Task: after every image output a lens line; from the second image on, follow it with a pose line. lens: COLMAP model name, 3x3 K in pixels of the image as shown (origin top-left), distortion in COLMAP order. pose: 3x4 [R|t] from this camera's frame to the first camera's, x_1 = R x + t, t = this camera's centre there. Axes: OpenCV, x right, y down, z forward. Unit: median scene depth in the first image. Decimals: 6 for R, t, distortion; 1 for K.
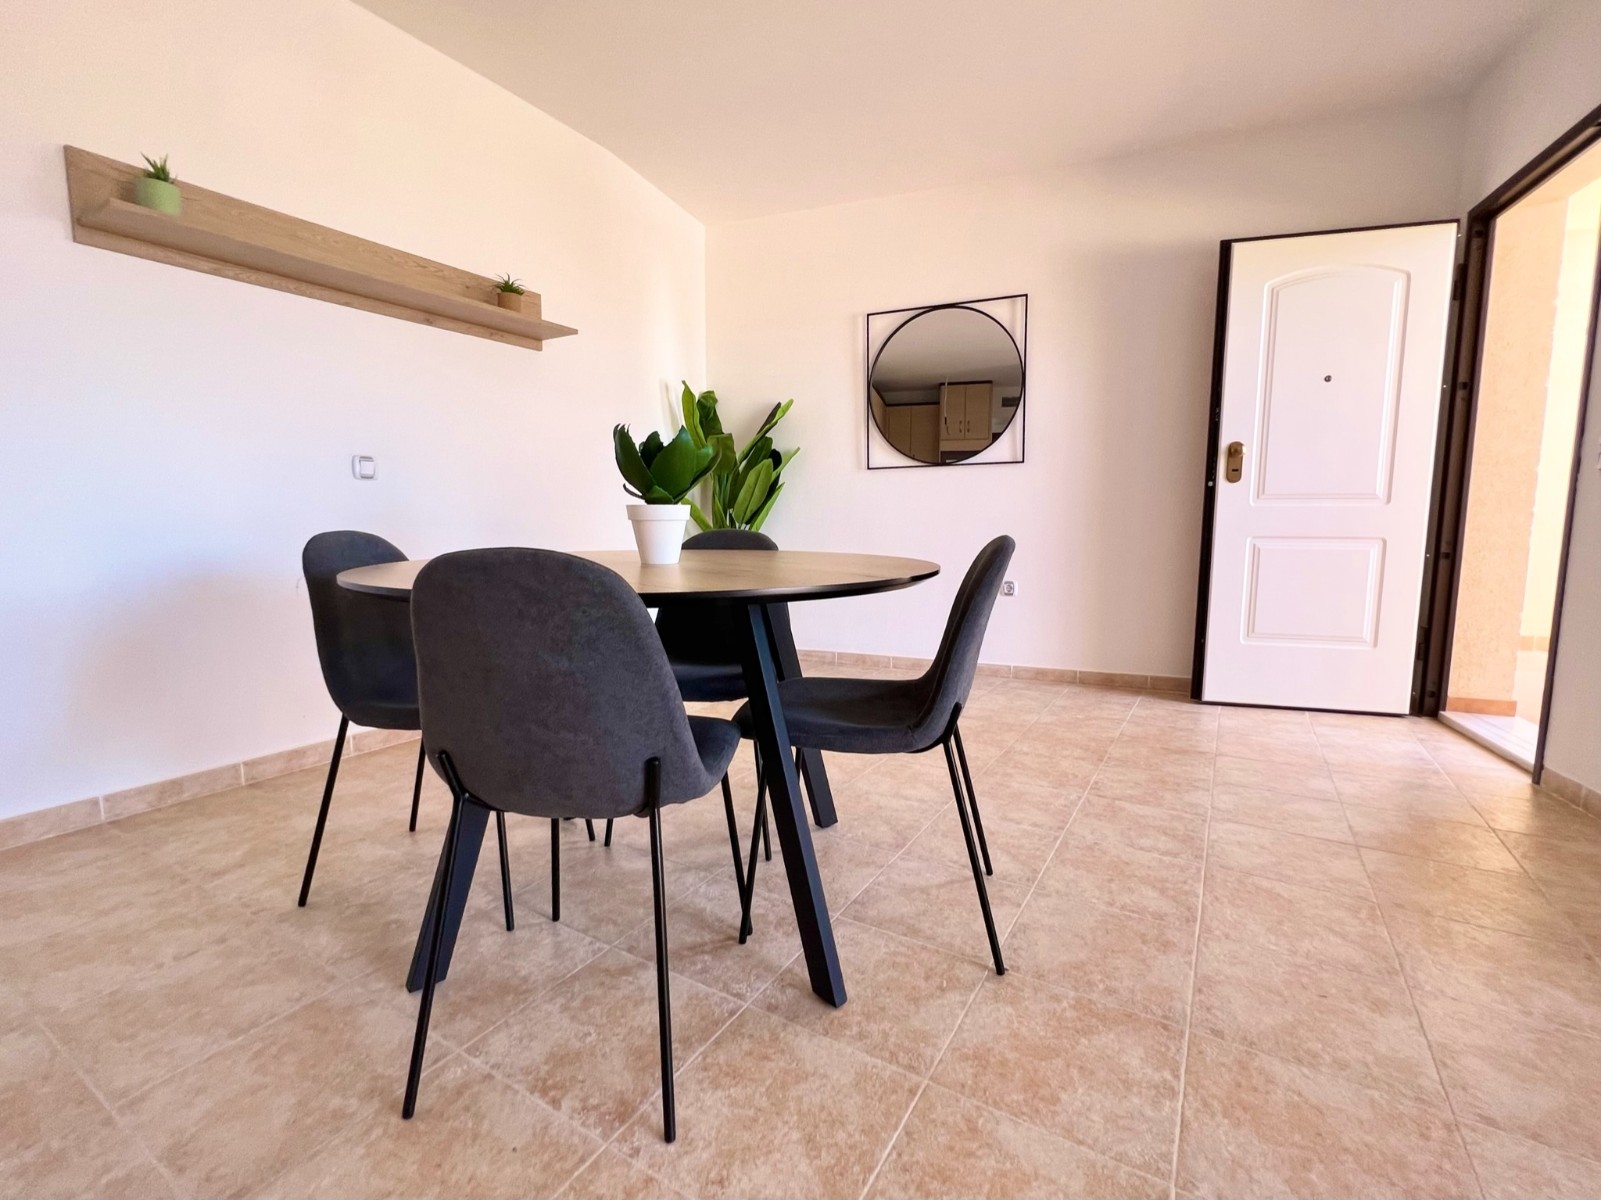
lens RADIAL K [[699.7, 0, 790.5], [0, 699.7, 597.6], [0, 0, 1]] dist [0.000511, 0.000598]
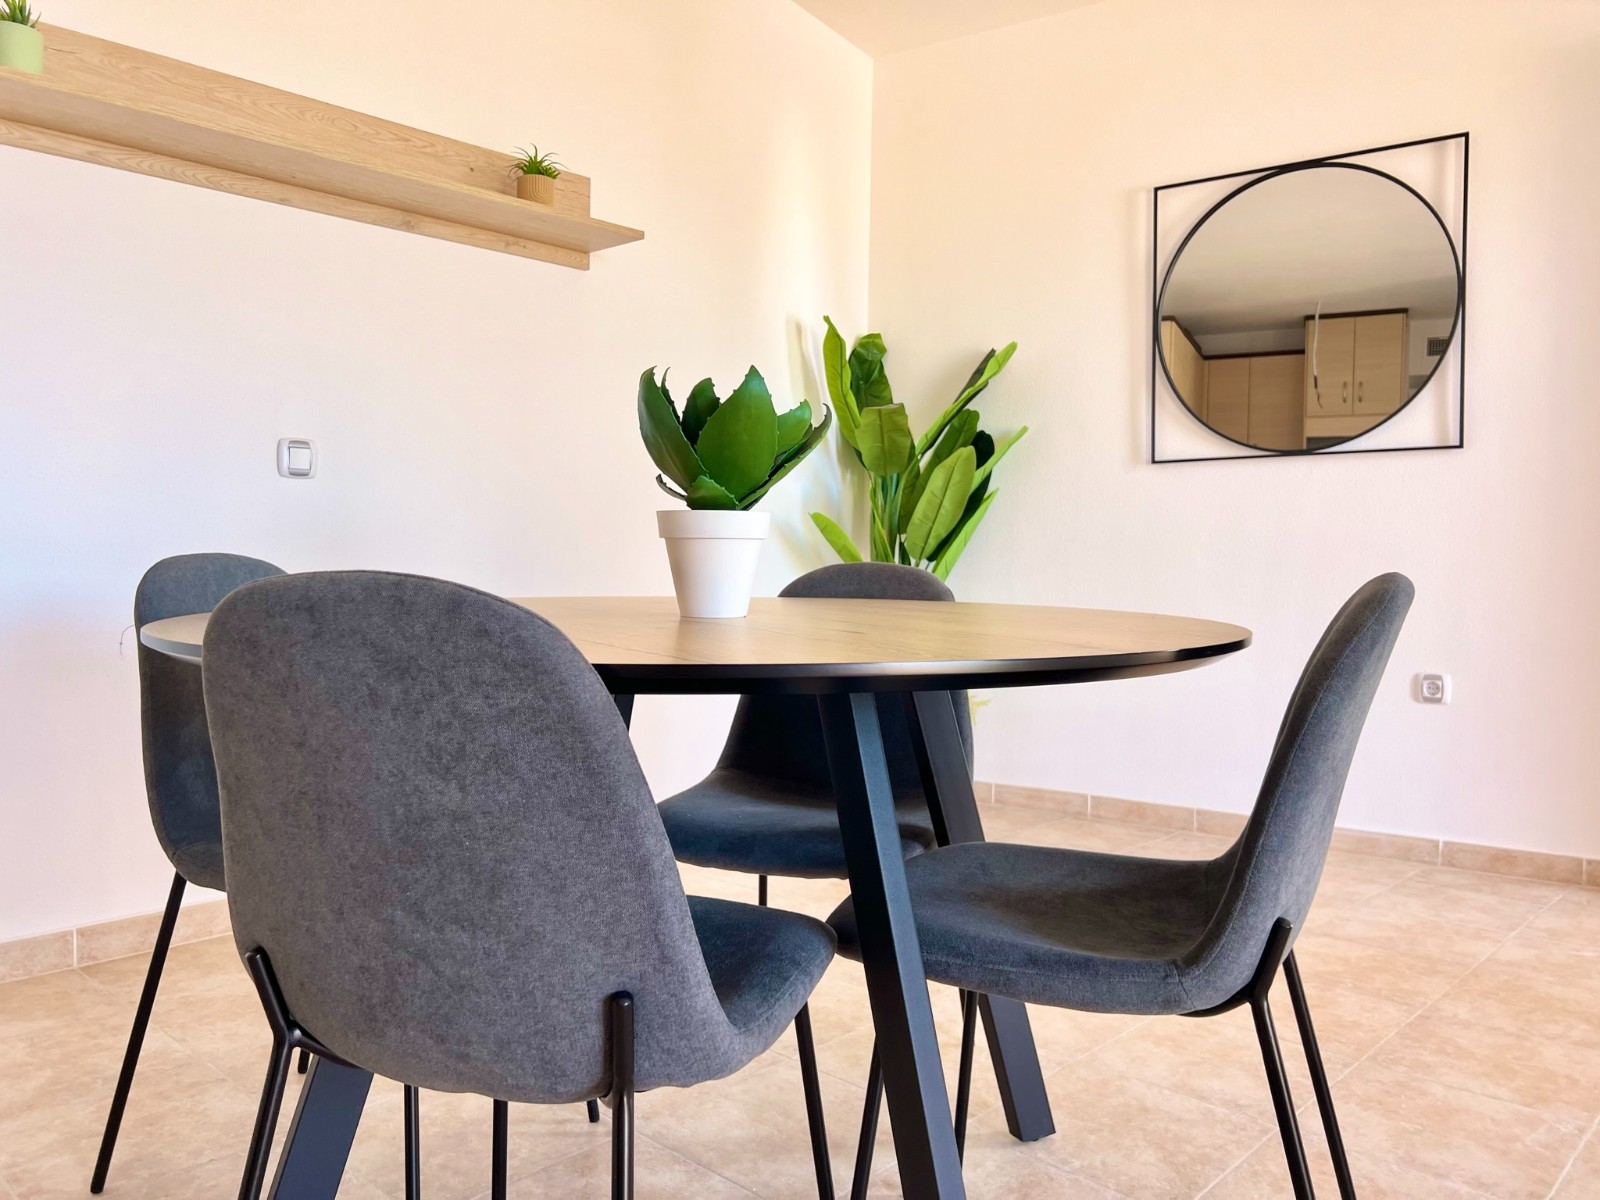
lens RADIAL K [[1181.6, 0, 798.3], [0, 1181.6, 603.6], [0, 0, 1]] dist [0.058416, -0.065284]
pose [[0.980642, 0.018551, -0.194927, 0.039647], [-0.032771, 0.997010, -0.069985, 0.002061], [0.193046, 0.075018, 0.978318, 0.070019]]
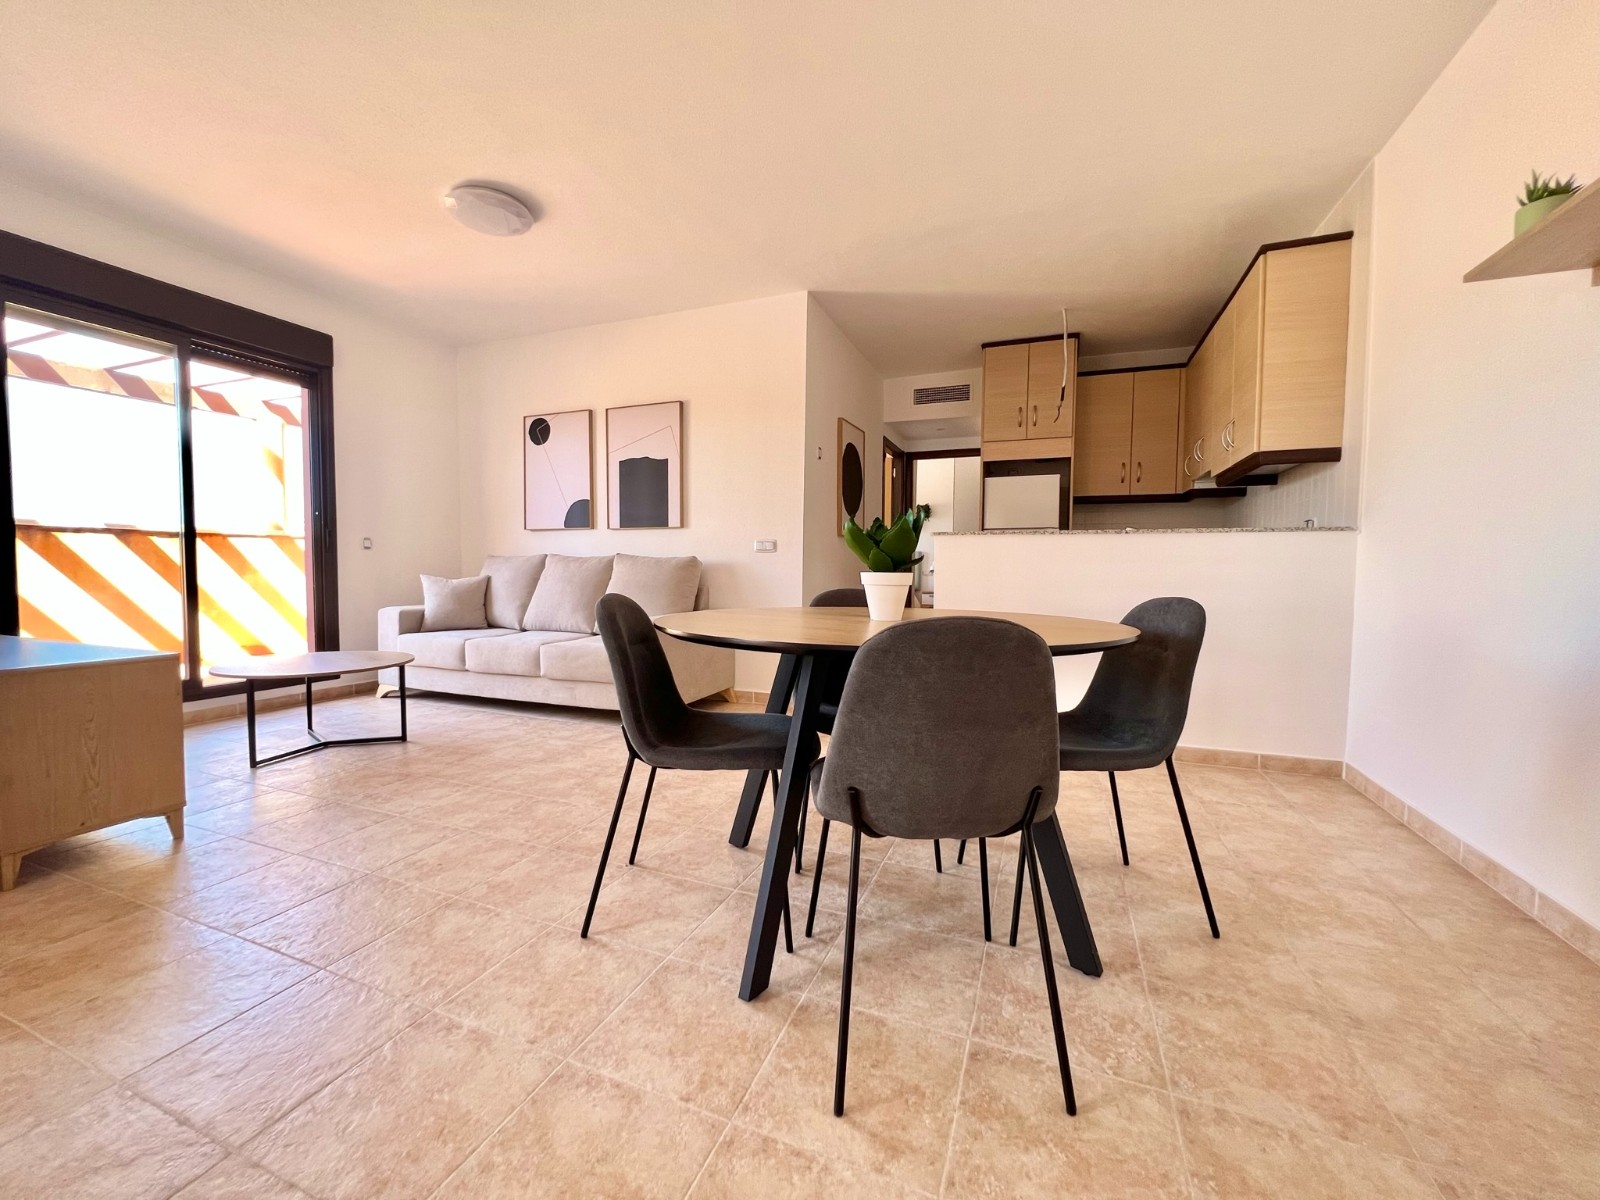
lens RADIAL K [[642.6, 0, 795.4], [0, 642.6, 599.4], [0, 0, 1]] dist [-0.005509, 0.000516]
pose [[-0.982951, -0.003973, -0.183826, 0.117509], [-0.035603, 0.984957, 0.169091, -0.174753], [0.180389, 0.172753, -0.968306, 1.366634]]
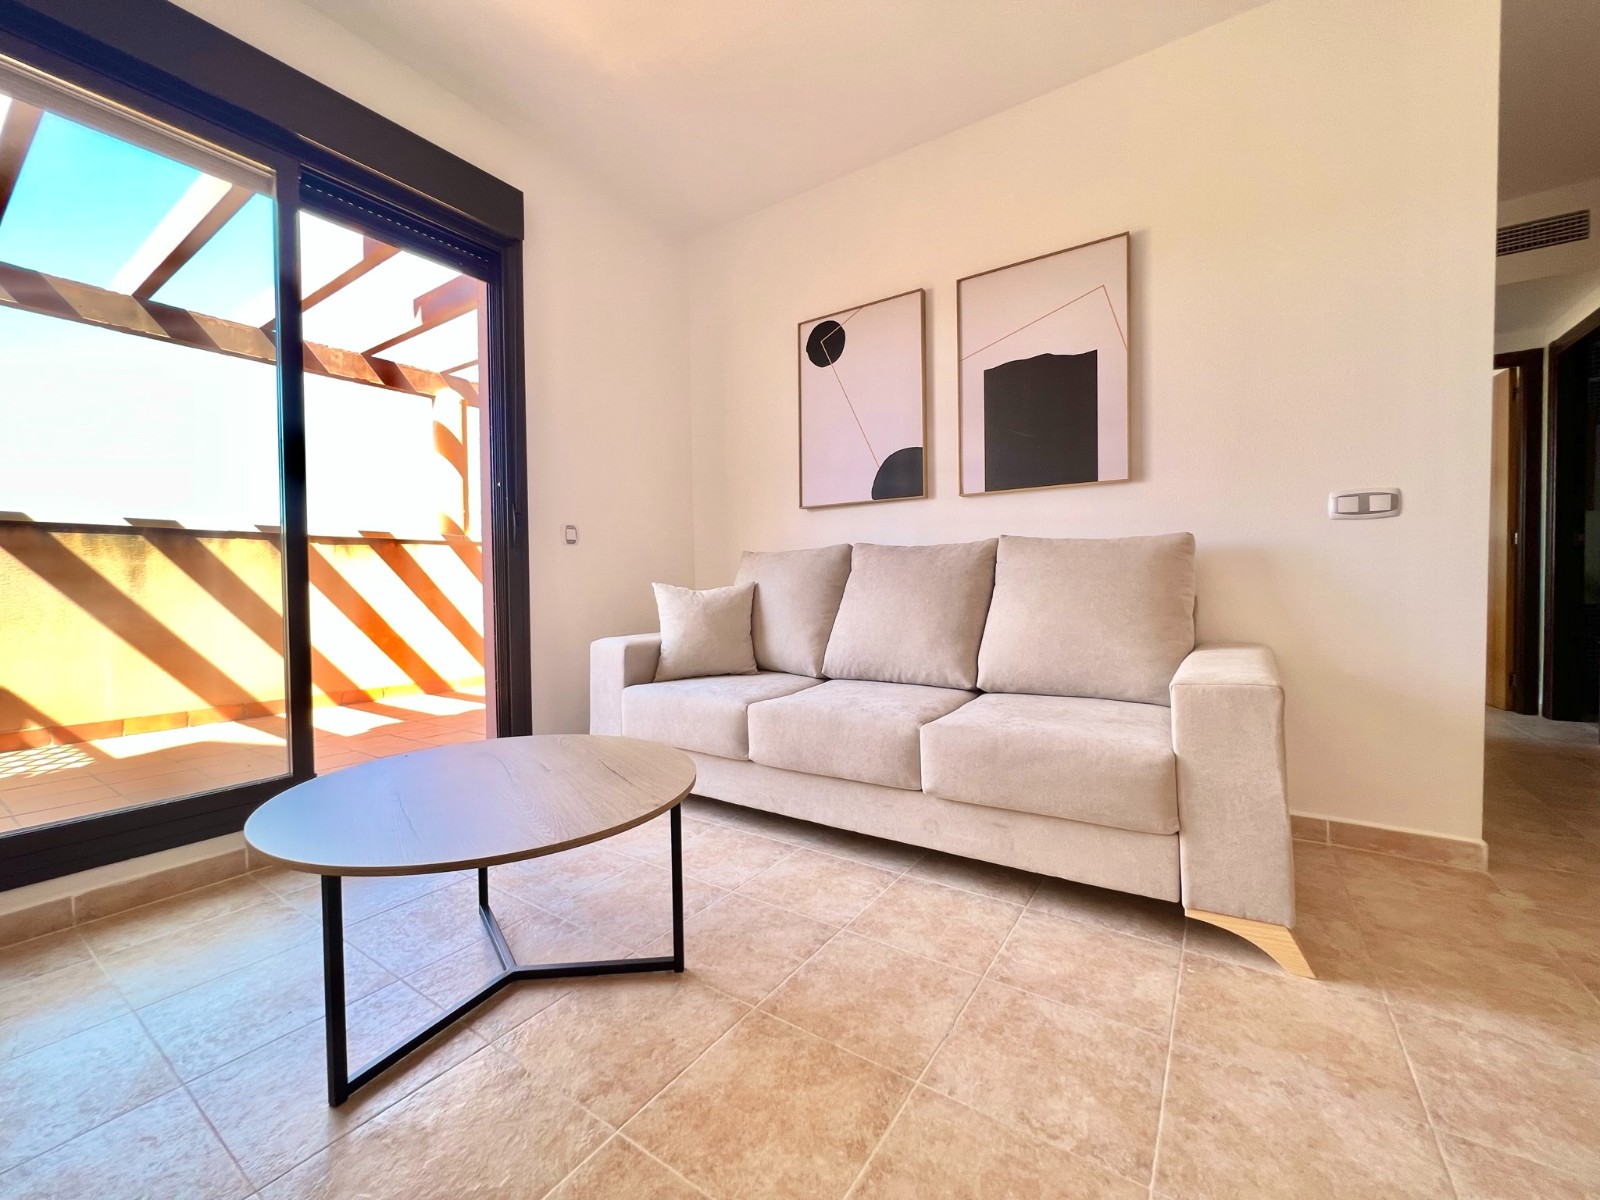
lens RADIAL K [[642.6, 0, 795.4], [0, 642.6, 599.4], [0, 0, 1]] dist [-0.005509, 0.000516]
pose [[-0.999543, 0.006263, 0.029557, 0.573789], [0.010670, 0.988421, 0.151360, -0.026946], [-0.028267, 0.151606, -0.988037, 0.435322]]
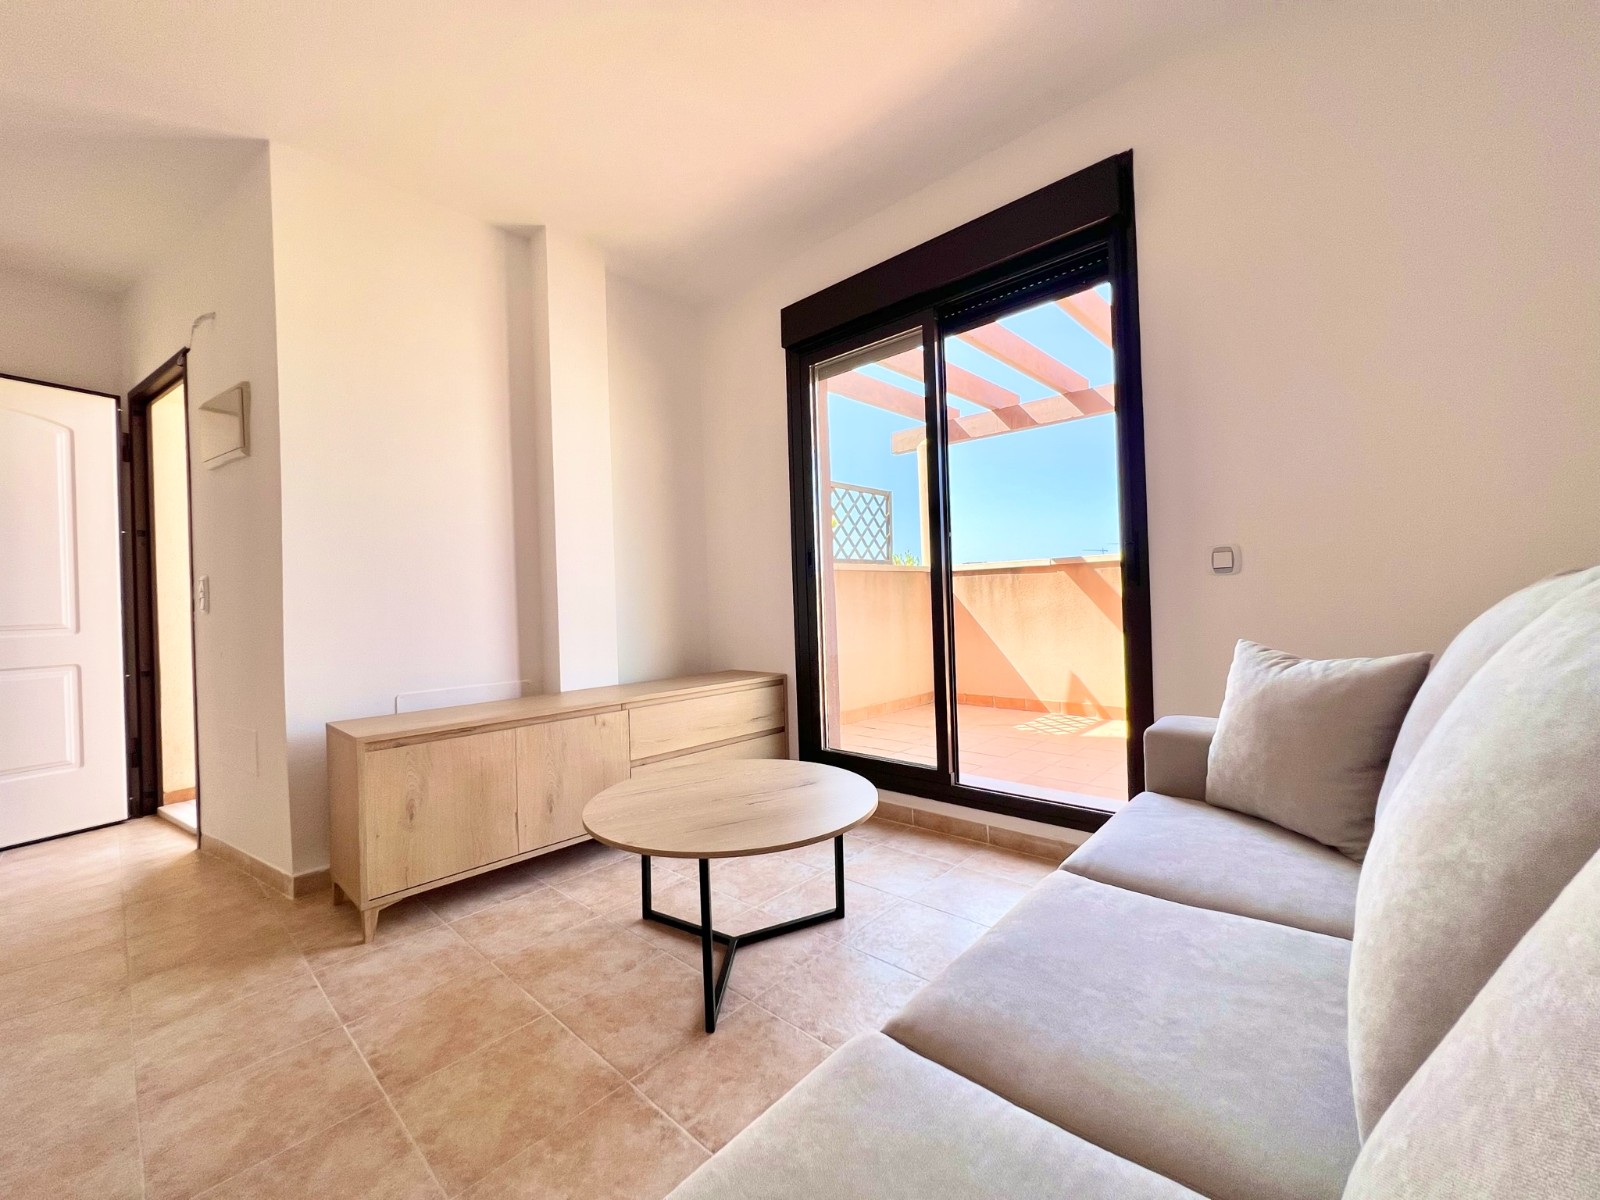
lens RADIAL K [[642.6, 0, 795.4], [0, 642.6, 599.4], [0, 0, 1]] dist [-0.005509, 0.000516]
pose [[0.177798, -0.007449, 0.984039, 0.105159], [0.156276, 0.987495, -0.020762, 0.011723], [-0.971579, 0.157473, 0.176739, -0.350073]]
